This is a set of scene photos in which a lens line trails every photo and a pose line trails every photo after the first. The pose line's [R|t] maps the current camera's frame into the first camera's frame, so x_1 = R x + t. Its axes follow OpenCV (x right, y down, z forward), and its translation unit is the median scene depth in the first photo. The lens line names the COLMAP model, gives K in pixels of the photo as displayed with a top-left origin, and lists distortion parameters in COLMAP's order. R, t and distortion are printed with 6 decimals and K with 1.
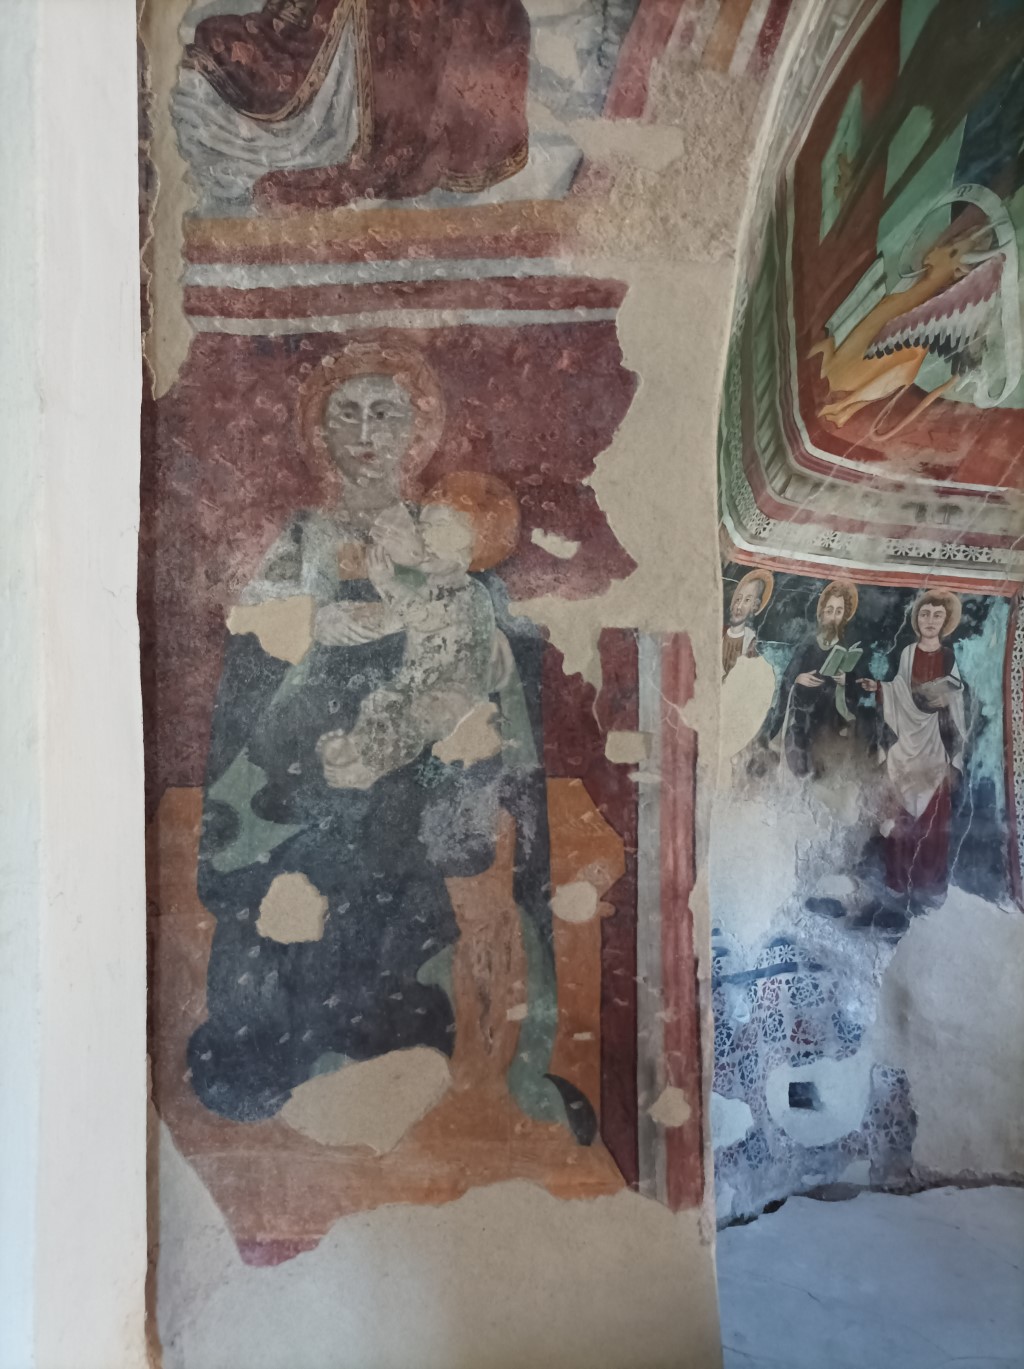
lens RADIAL K [[1019.4, 0, 511.5], [0, 1019.4, 686.6], [0, 0, 1]] dist [0.025051, -0.011230]
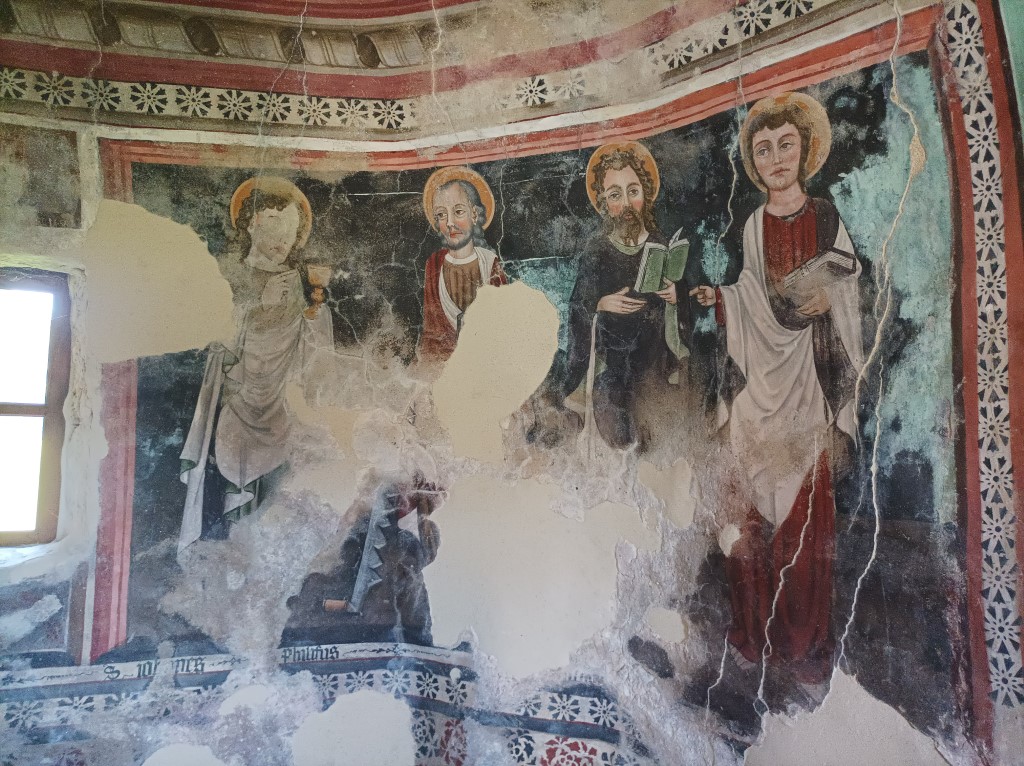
lens RADIAL K [[768.1, 0, 512.1], [0, 768.1, 382.4], [0, 0, 1]] dist [0.015733, 0.001031]
pose [[0.523231, -0.072581, -0.849094, 0.704619], [0.032234, 0.997339, -0.065390, 0.078658], [0.851581, 0.006844, 0.524178, 0.704502]]
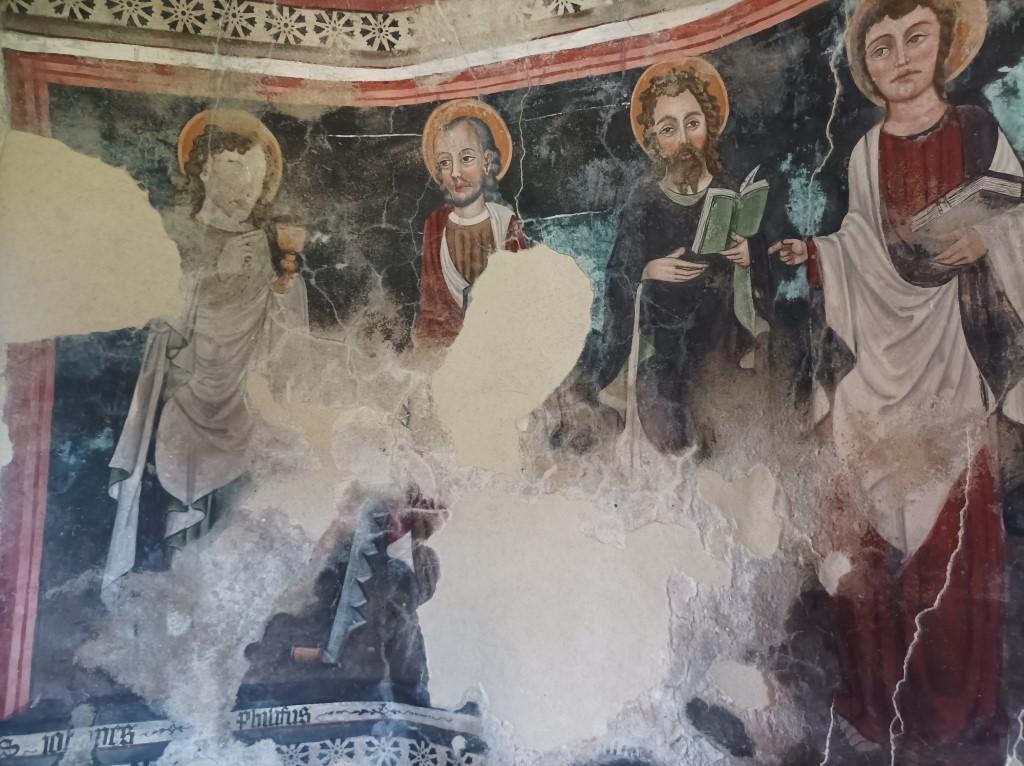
lens RADIAL K [[771.4, 0, 512.0], [0, 771.4, 383.0], [0, 0, 1]] dist [0.008464, 0.005371]
pose [[0.536178, -0.098369, -0.838353, 0.597584], [0.030056, 0.994781, -0.097501, 0.091604], [0.843569, 0.027081, 0.536337, 0.748131]]
